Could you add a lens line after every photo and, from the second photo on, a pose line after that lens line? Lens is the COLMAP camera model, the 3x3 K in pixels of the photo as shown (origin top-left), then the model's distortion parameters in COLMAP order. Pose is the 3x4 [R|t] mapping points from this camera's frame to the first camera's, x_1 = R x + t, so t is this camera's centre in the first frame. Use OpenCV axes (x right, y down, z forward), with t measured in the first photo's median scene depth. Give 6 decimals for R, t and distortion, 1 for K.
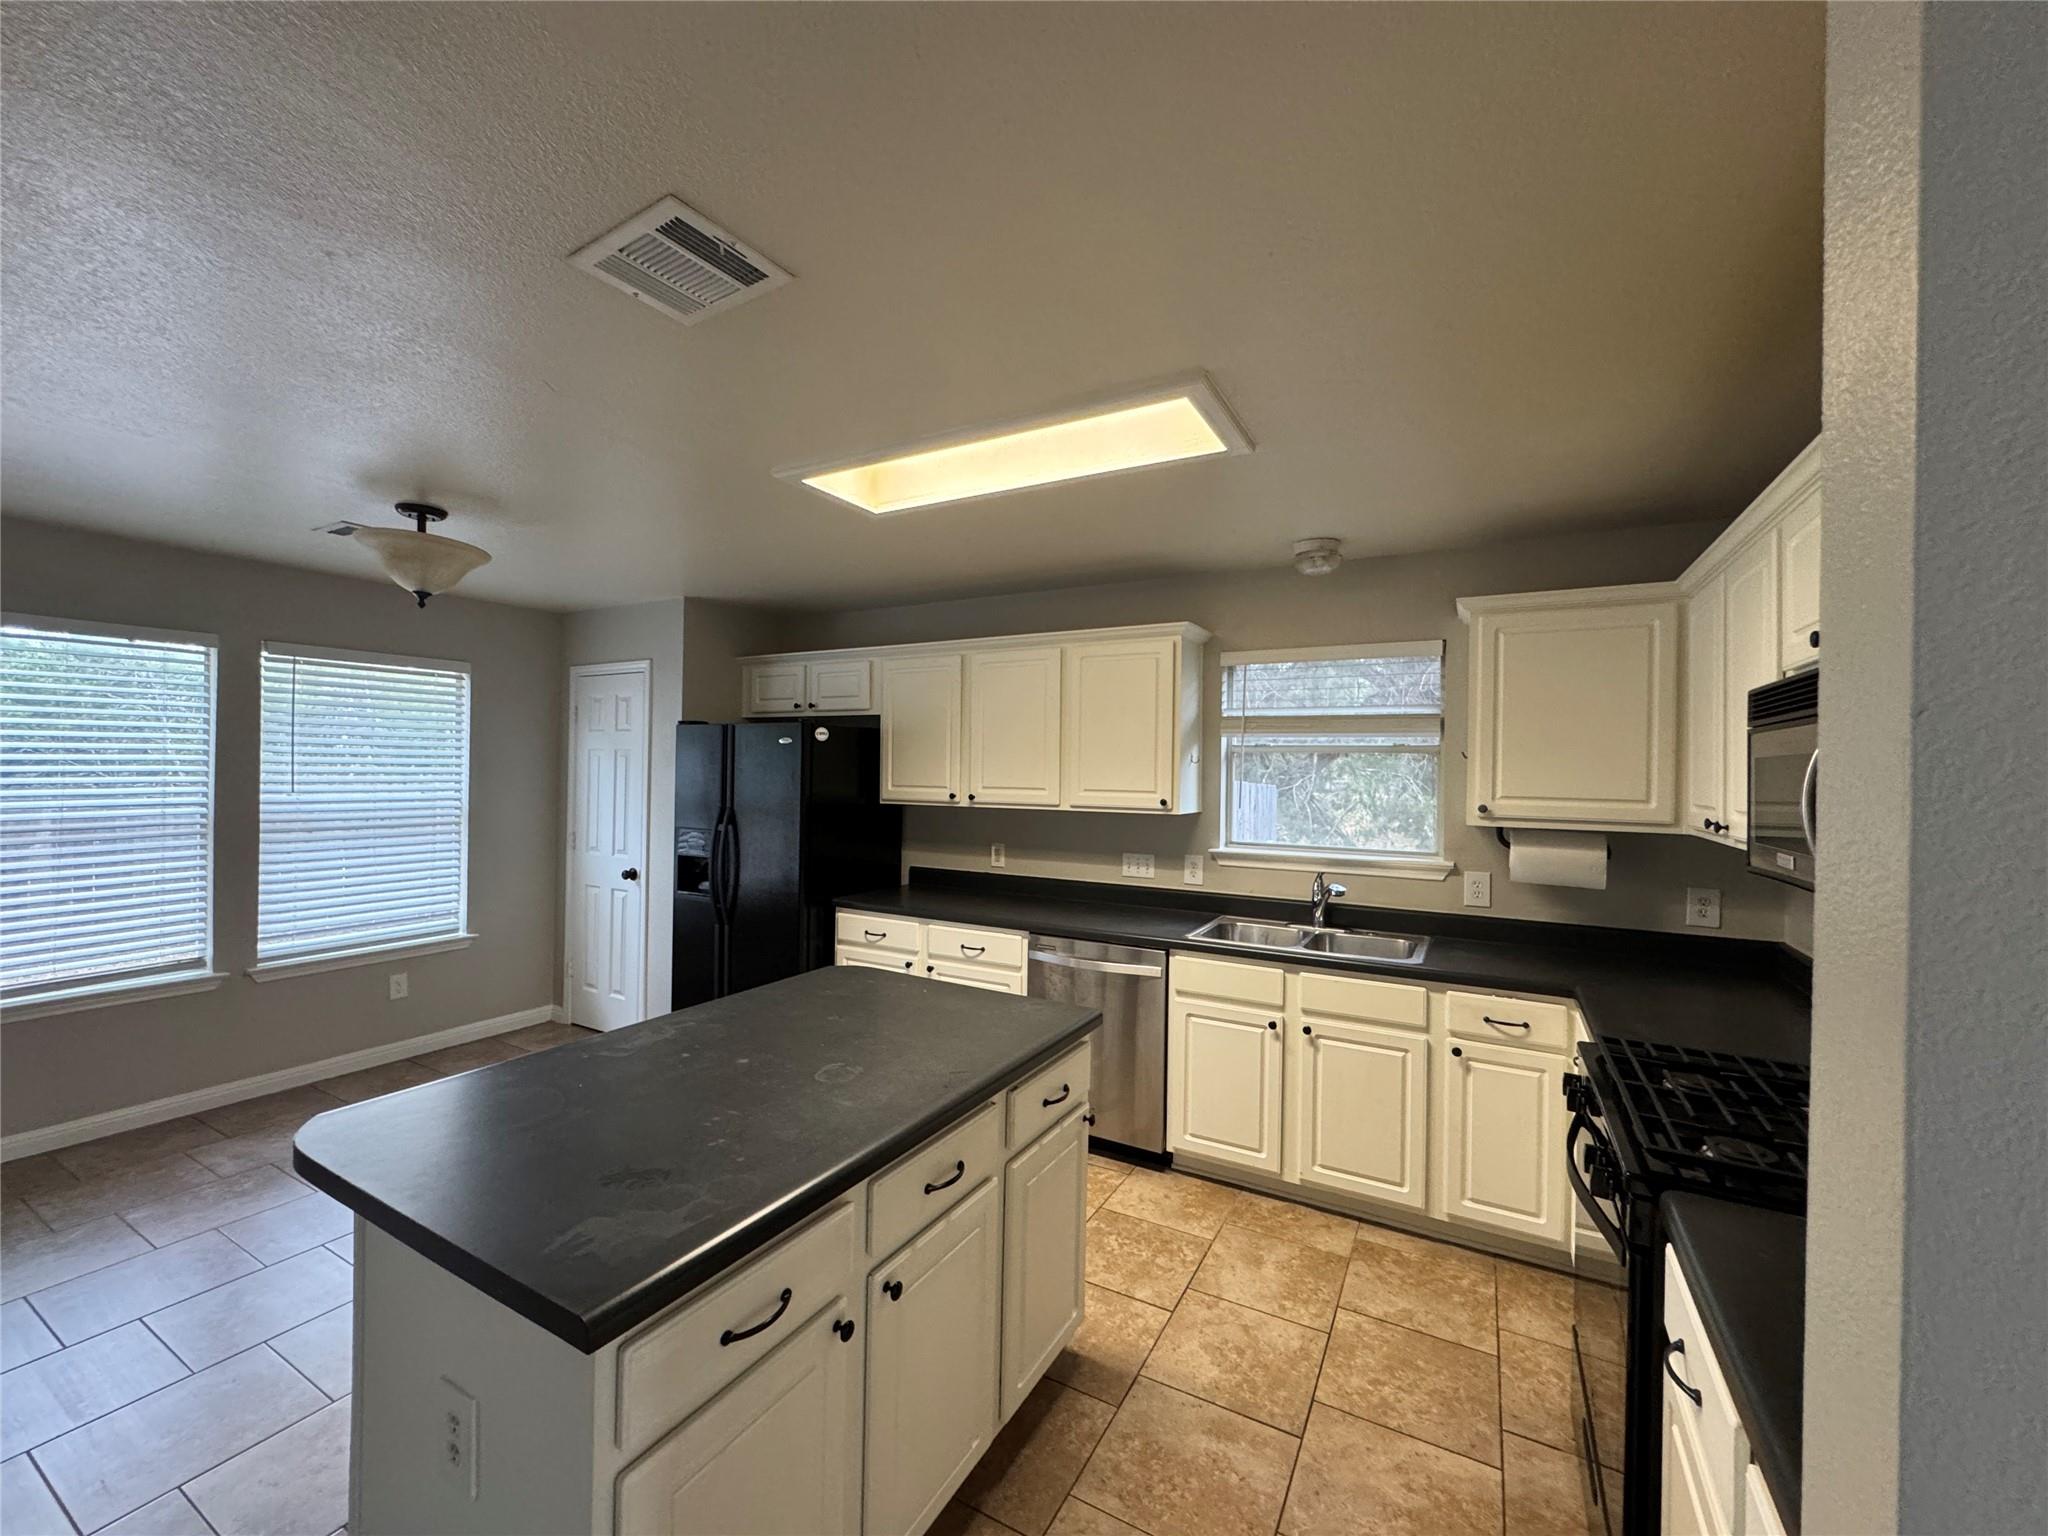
lens RADIAL K [[829.6, 0, 1016.8], [0, 829.6, 765.4], [0, 0, 1]] dist [0.001181, -0.000074]
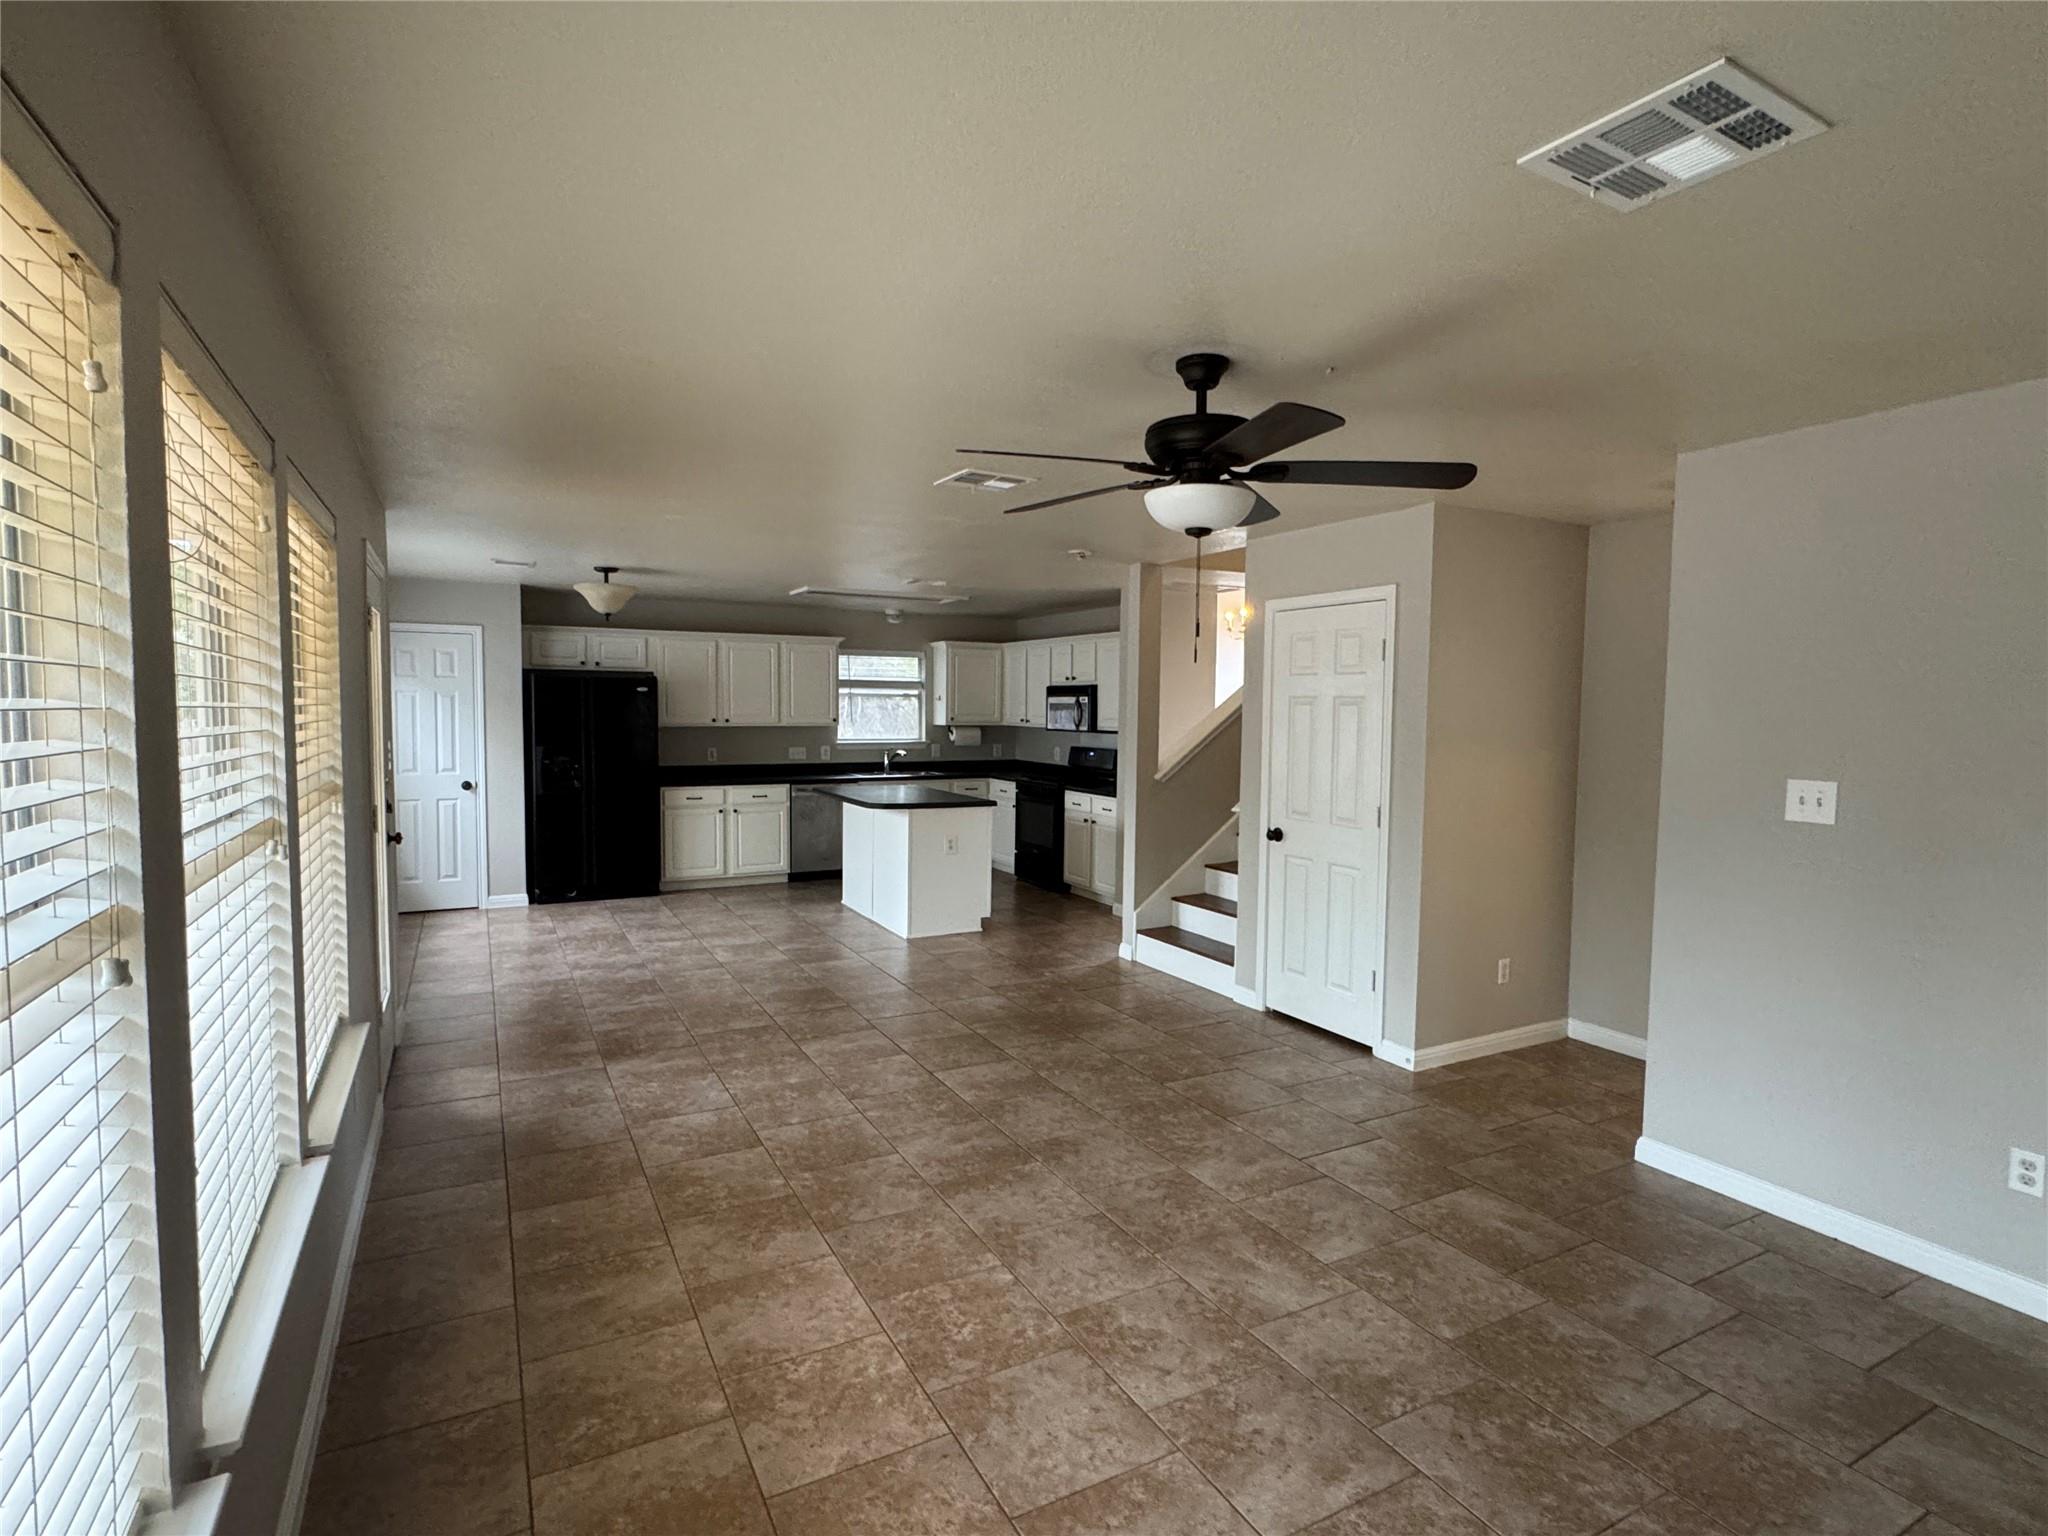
lens RADIAL K [[1025.4, 0, 1024.7], [0, 1025.4, 766.2], [0, 0, 1]] dist [-0.001595, -0.000098]
pose [[0.527066, -0.060870, 0.847641, -2.064770], [-0.007838, 0.997041, 0.076472, -0.050464], [-0.849788, -0.046950, 0.525030, -0.946415]]
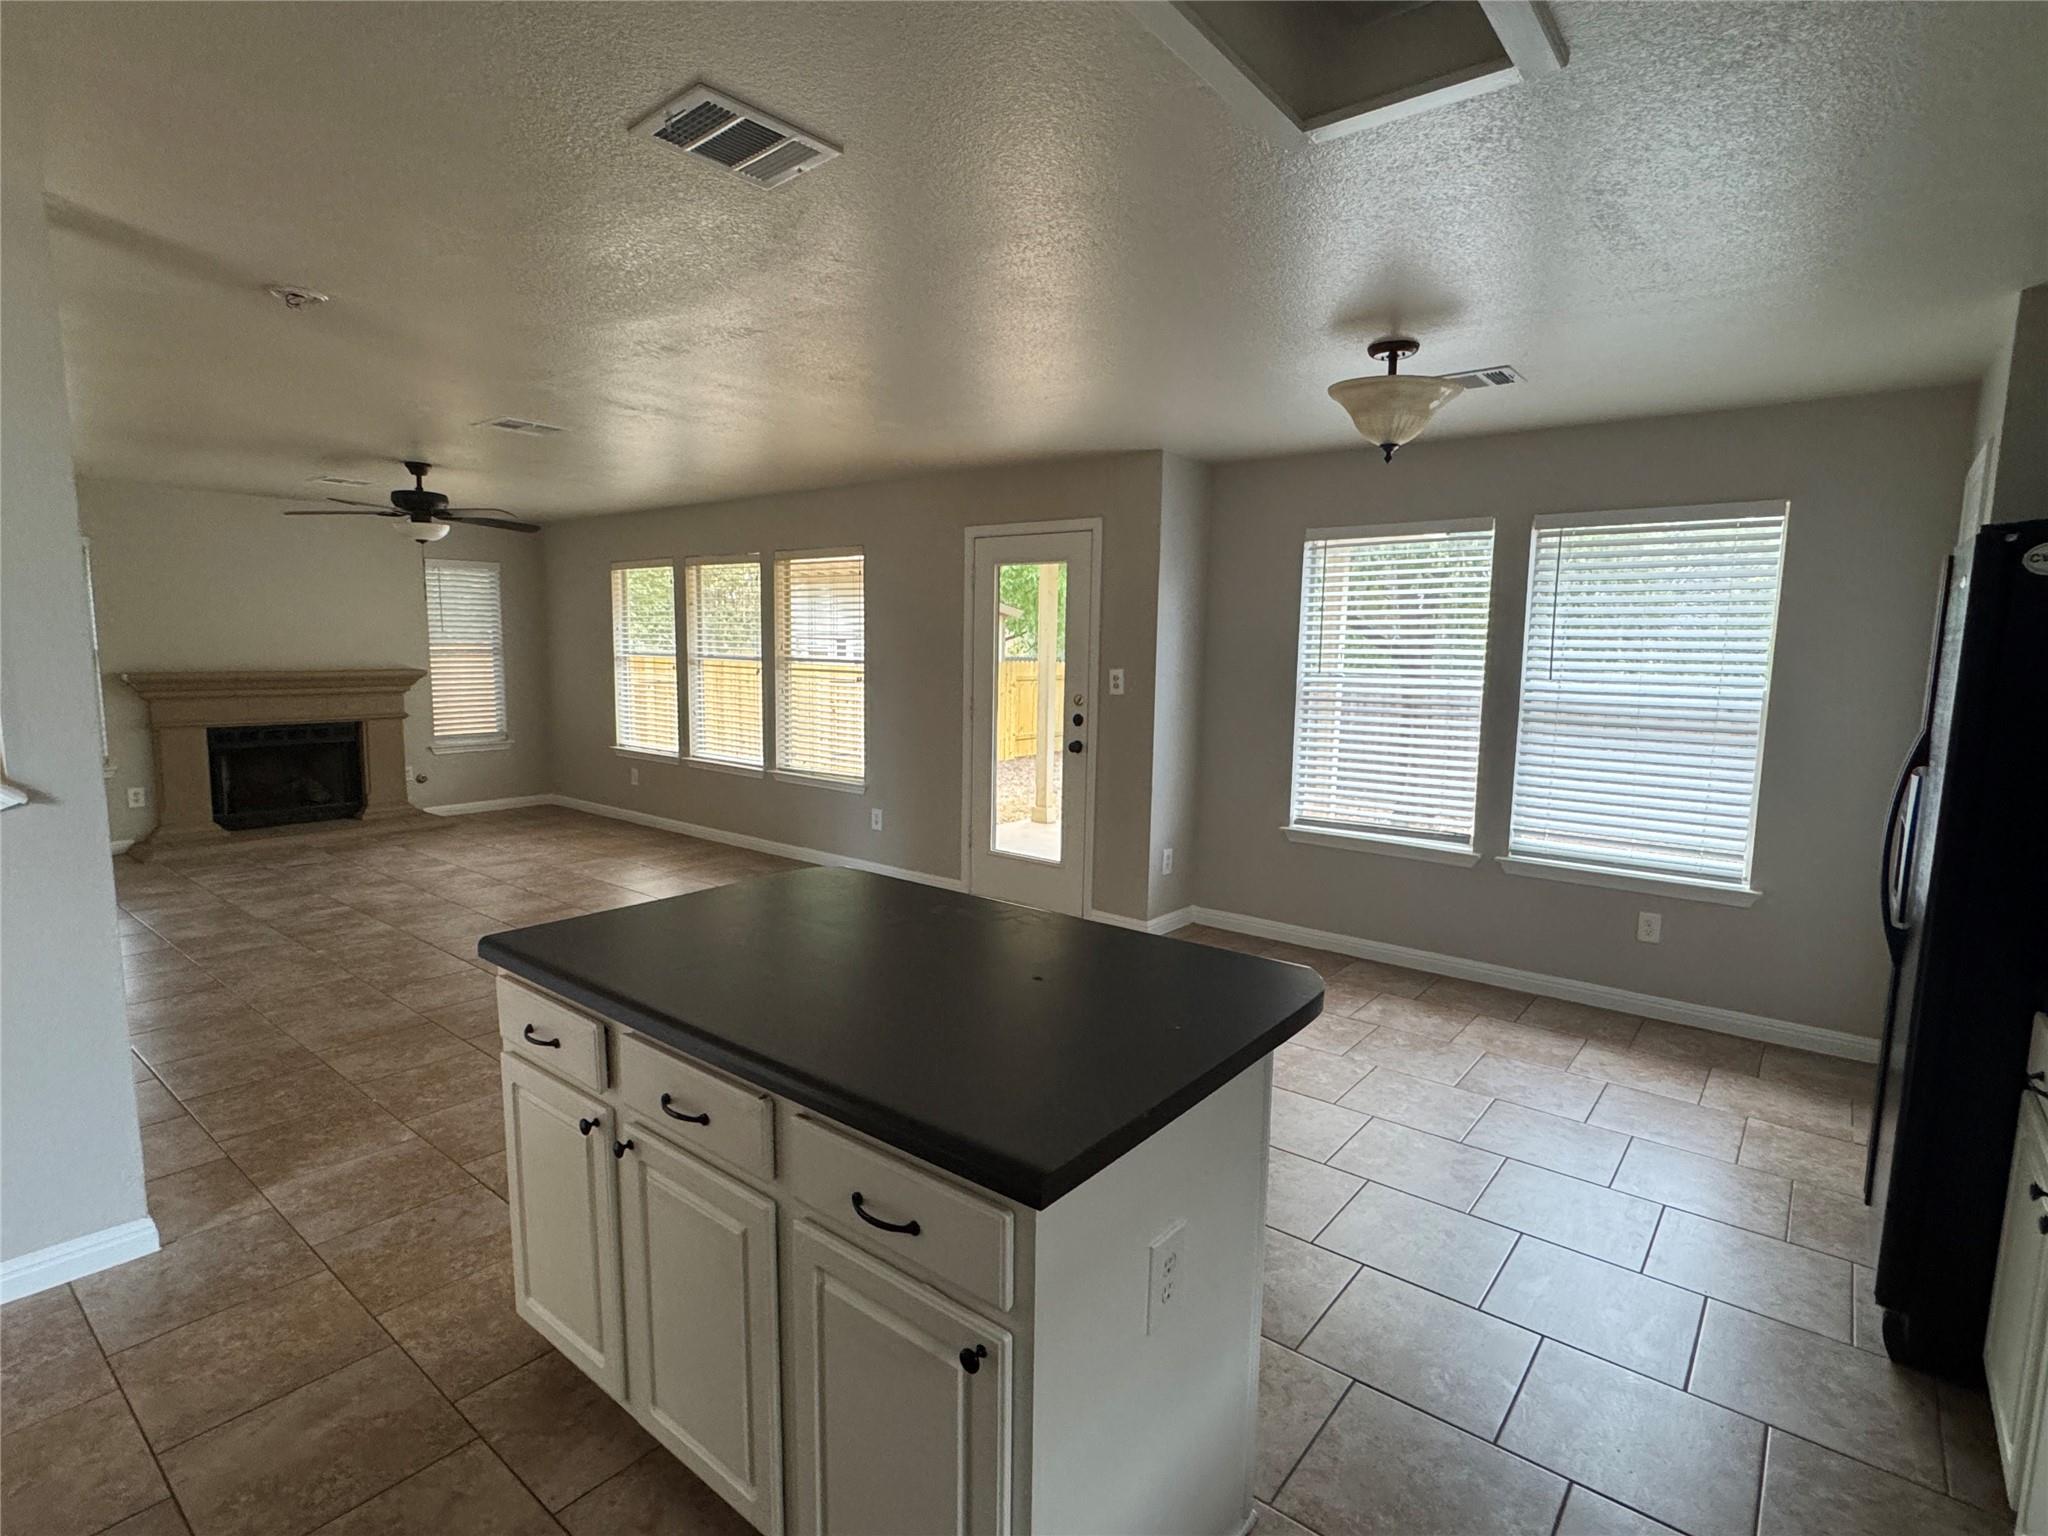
lens RADIAL K [[1025.4, 0, 1021.9], [0, 1025.4, 773.4], [0, 0, 1]] dist [-0.001595, -0.000098]
pose [[-0.157557, 0.107827, -0.981605, 0.429313], [-0.012070, 0.993736, 0.111097, 0.020684], [0.987436, 0.029352, -0.155268, 0.756193]]
